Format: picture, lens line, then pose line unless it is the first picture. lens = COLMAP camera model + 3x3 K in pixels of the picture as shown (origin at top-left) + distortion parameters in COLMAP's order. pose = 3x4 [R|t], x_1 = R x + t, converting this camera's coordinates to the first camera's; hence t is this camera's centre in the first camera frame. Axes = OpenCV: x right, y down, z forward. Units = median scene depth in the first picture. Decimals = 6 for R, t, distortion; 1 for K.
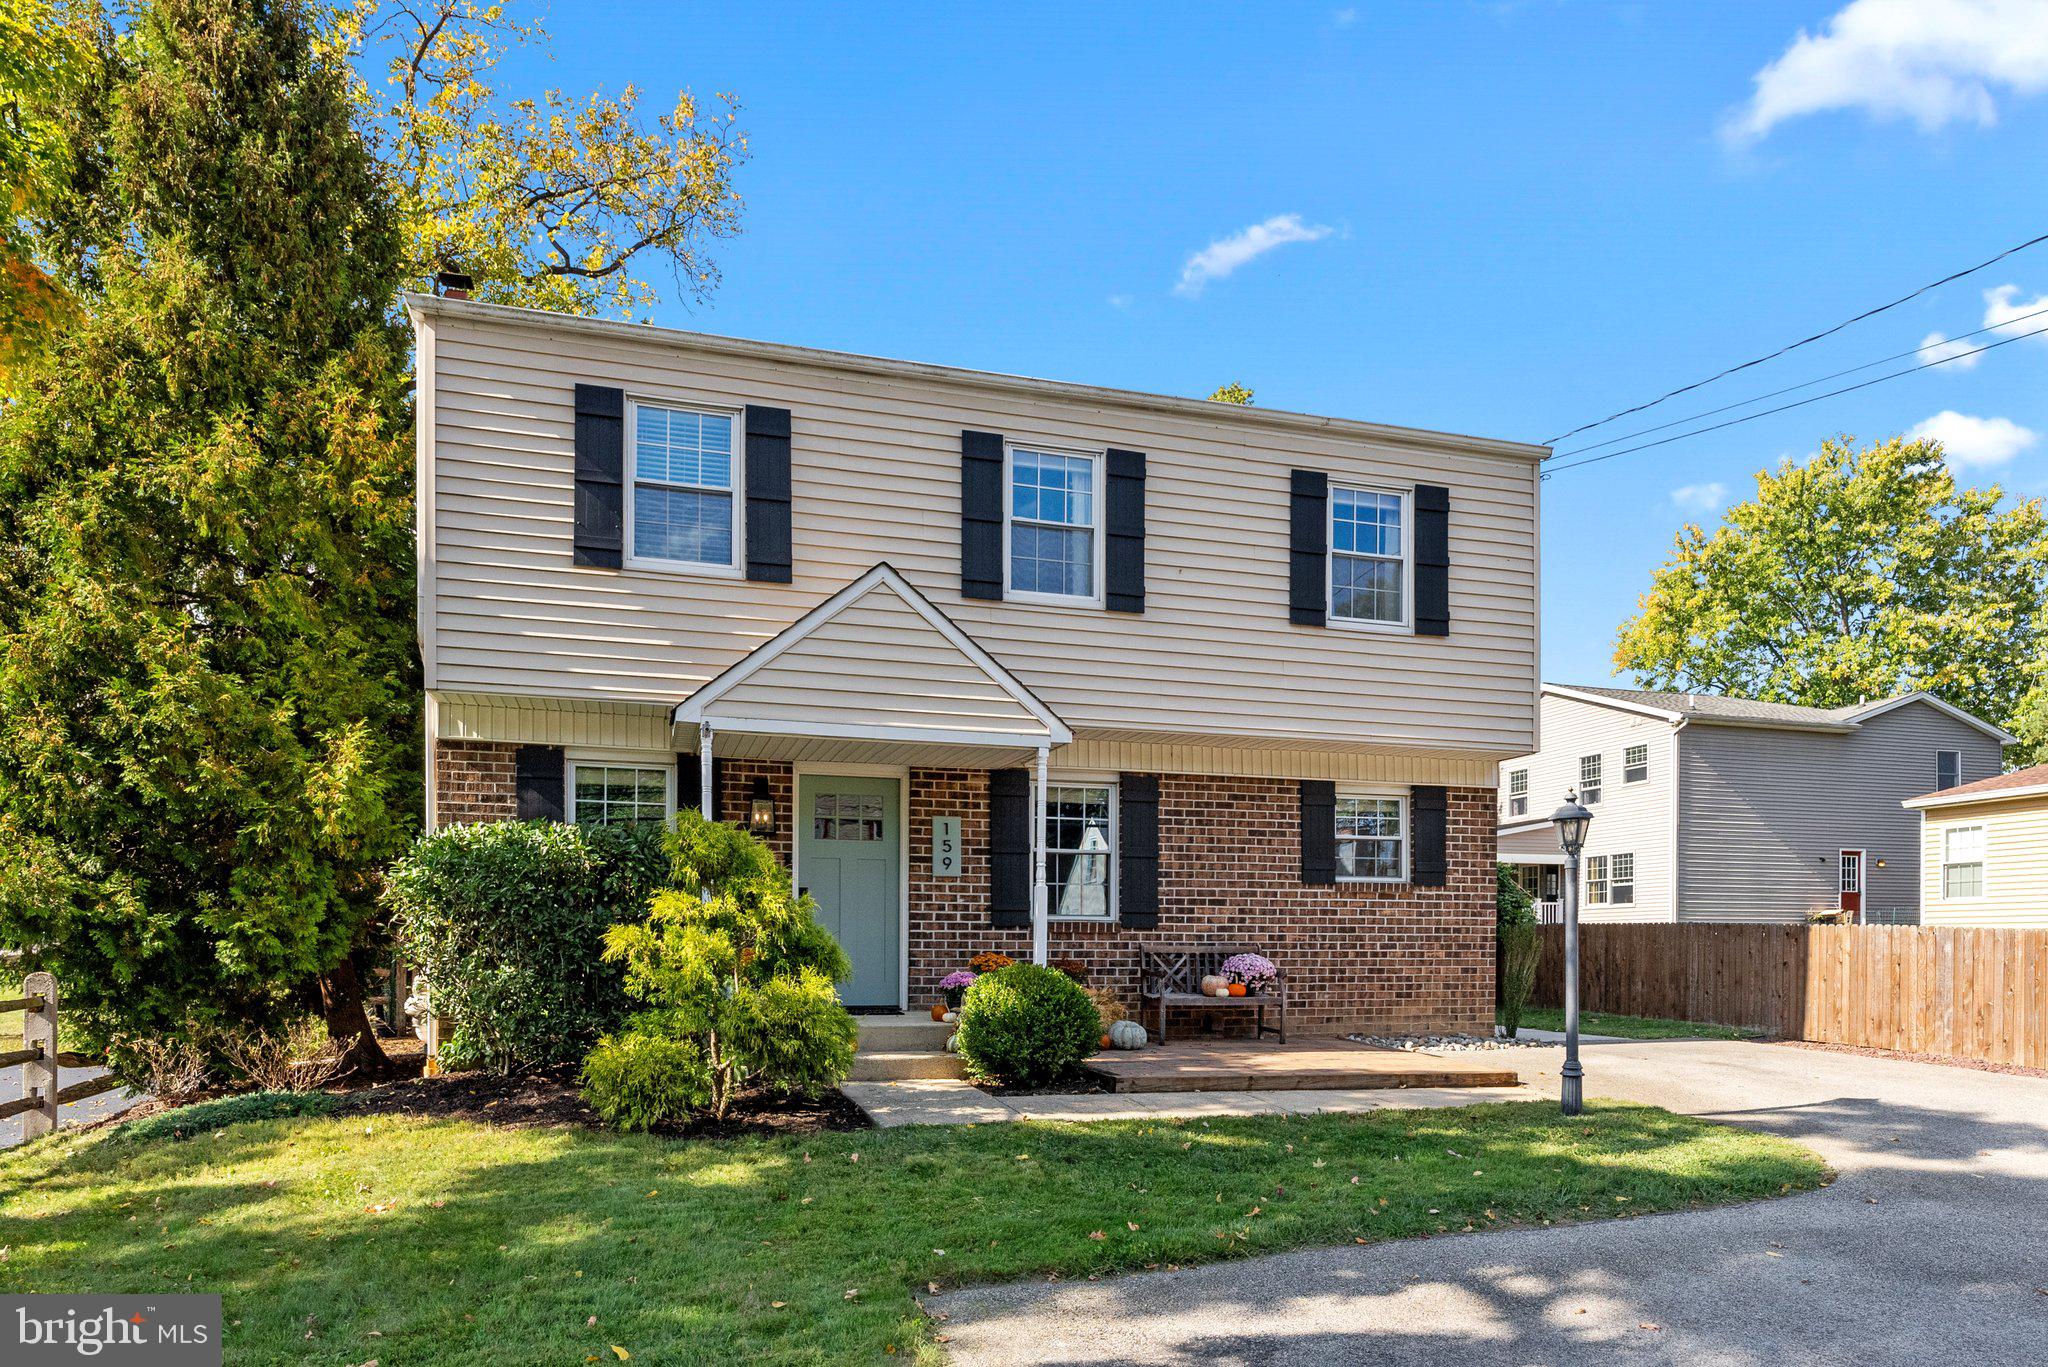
lens RADIAL K [[1309.8, 0, 1023.8], [0, 1309.8, 909.5], [0, 0, 1]] dist [-0.004912, 0.000986]
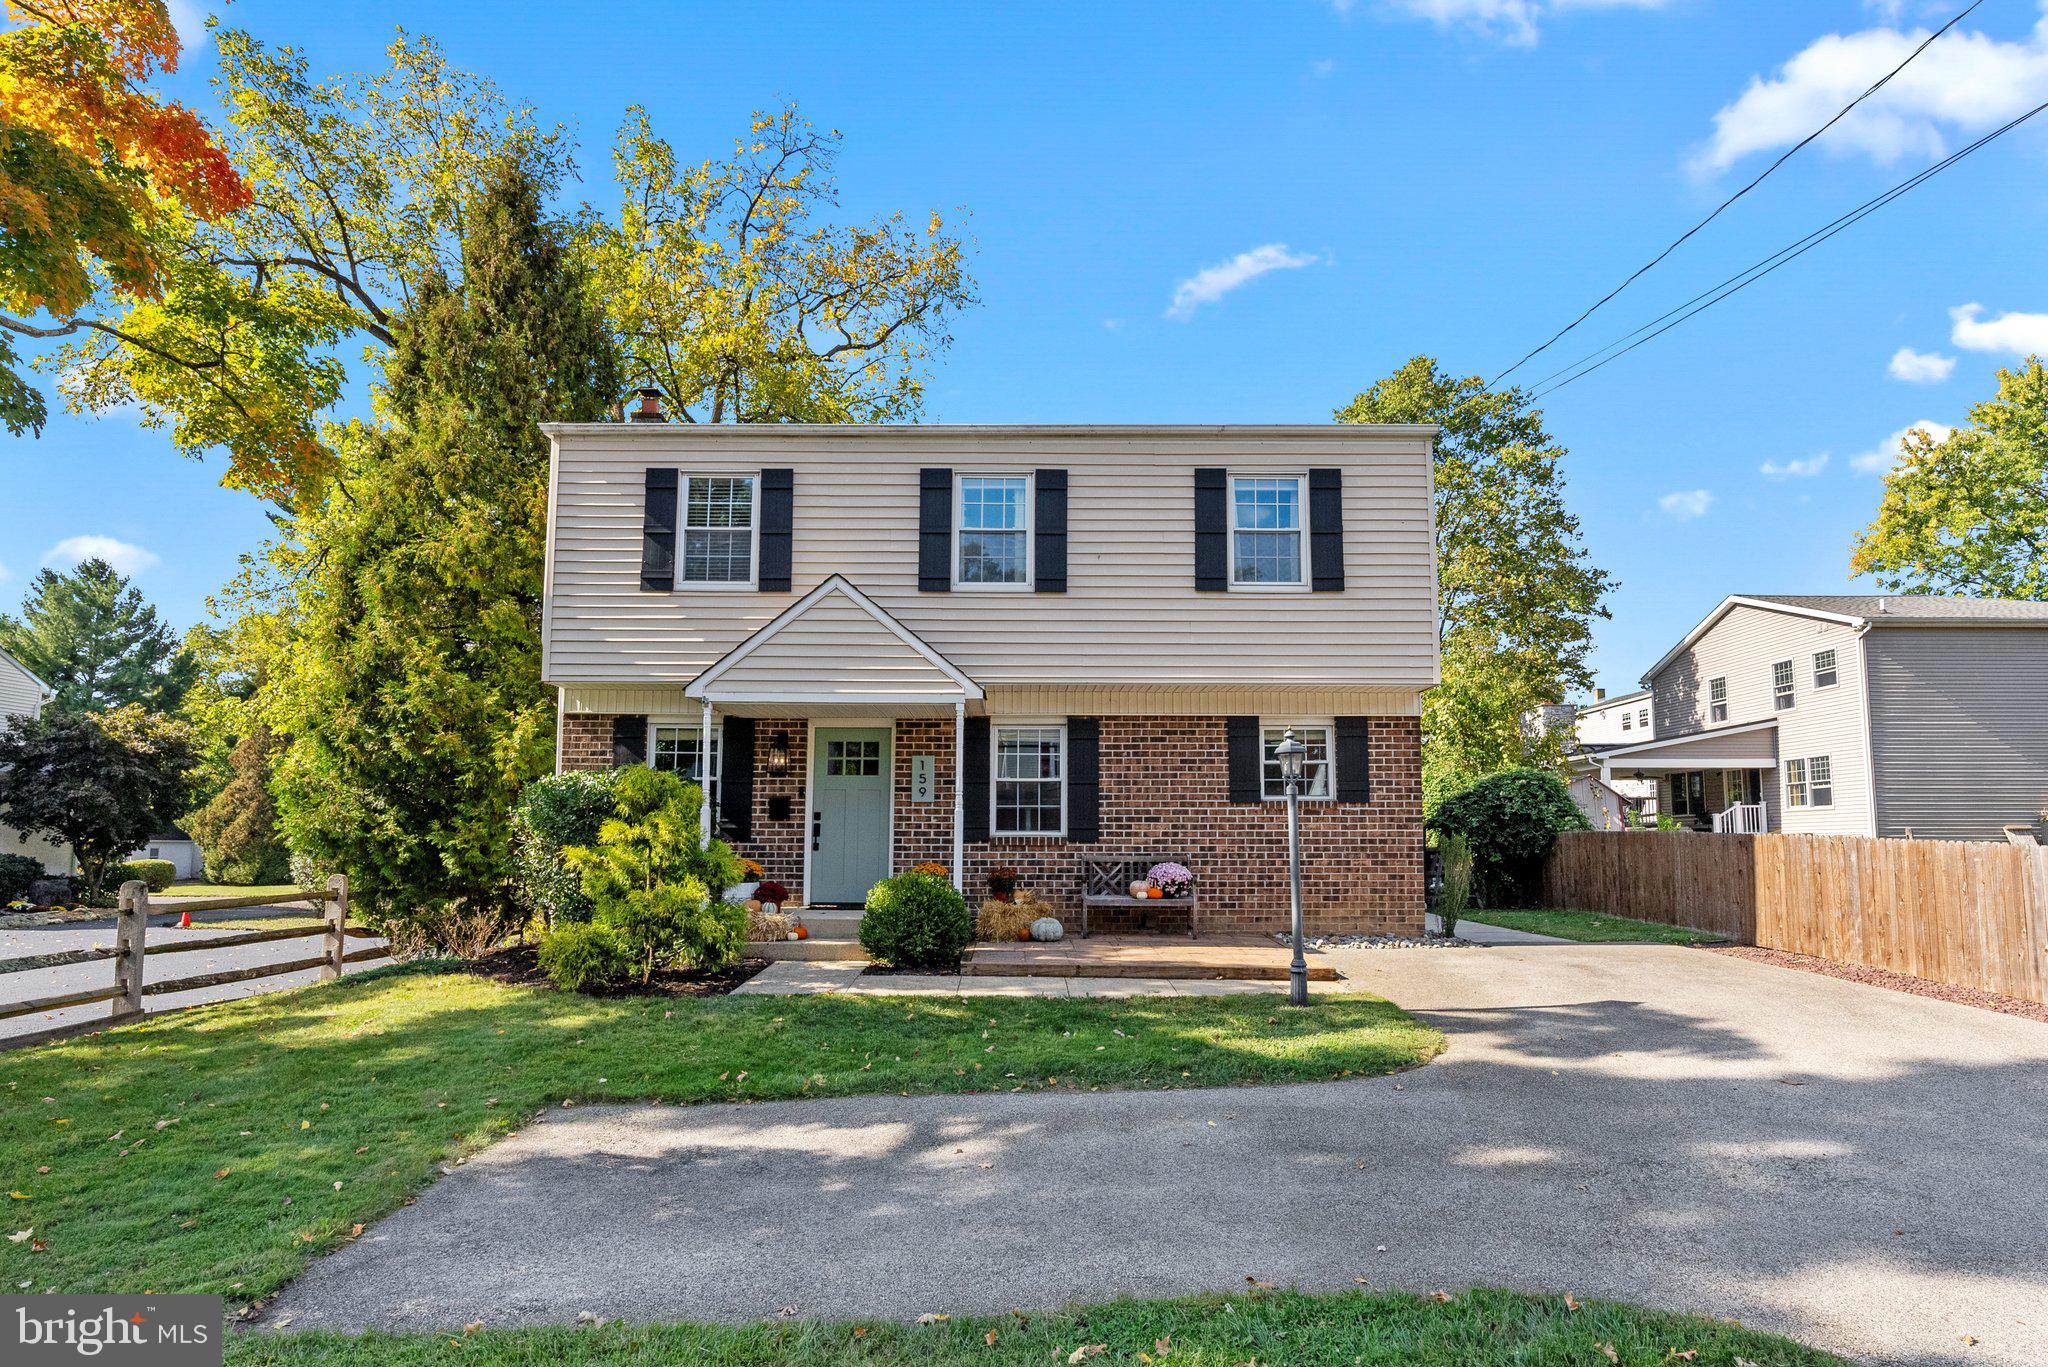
lens RADIAL K [[1122.4, 0, 1024.0], [0, 1122.4, 683.5], [0, 0, 1]] dist [-0.005143, -0.000075]
pose [[0.958188, -0.043286, -0.282847, 0.342000], [0.010255, 0.993051, -0.117234, -0.010211], [0.285956, 0.109431, 0.951974, -0.039480]]
